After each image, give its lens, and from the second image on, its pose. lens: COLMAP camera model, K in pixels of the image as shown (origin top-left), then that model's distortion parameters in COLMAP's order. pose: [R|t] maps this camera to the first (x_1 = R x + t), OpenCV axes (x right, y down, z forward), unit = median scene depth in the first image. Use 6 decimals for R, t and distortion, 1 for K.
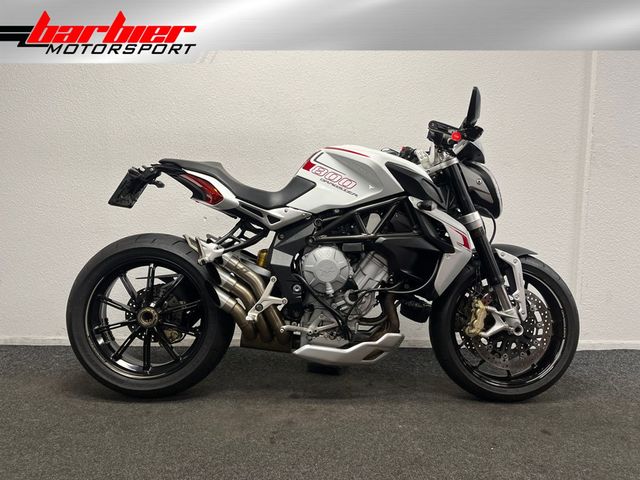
lens RADIAL K [[485.3, 0, 315.7], [0, 485.3, 237.3], [0, 0, 1]] dist [0.056348, -0.077209]
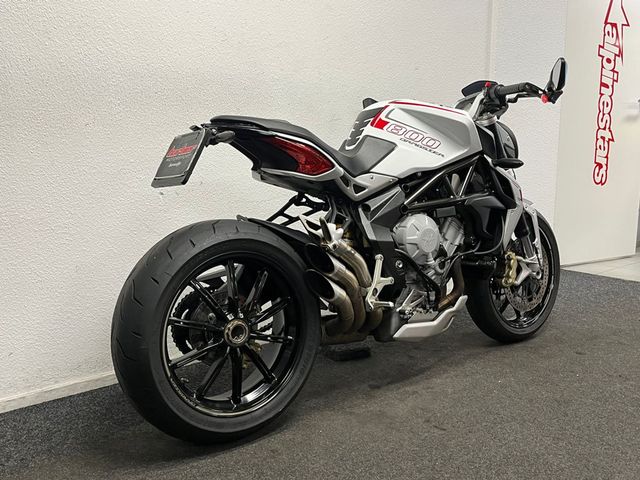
lens RADIAL K [[614.8, 0, 301.2], [0, 614.8, 240.6], [0, 0, 1]] dist [0.059278, 0.000000]
pose [[0.808517, -0.121648, 0.575762, -0.798322], [0.078709, 0.991964, 0.099056, -0.061343], [-0.583185, -0.034771, 0.811595, 0.188521]]
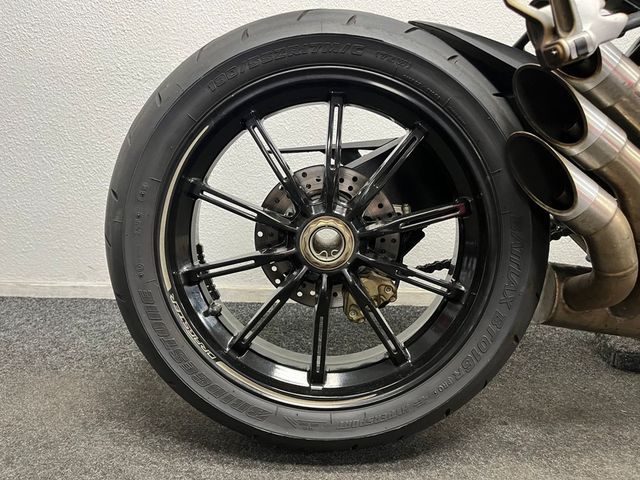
lens RADIAL K [[485.3, 0, 321.8], [0, 485.3, 237.7], [0, 0, 1]] dist [0.056348, -0.077209]
pose [[0.999720, 0.019064, -0.014038, -0.347284], [-0.017311, 0.993109, 0.115913, 0.119150], [0.016151, -0.115638, 0.993160, 0.649687]]
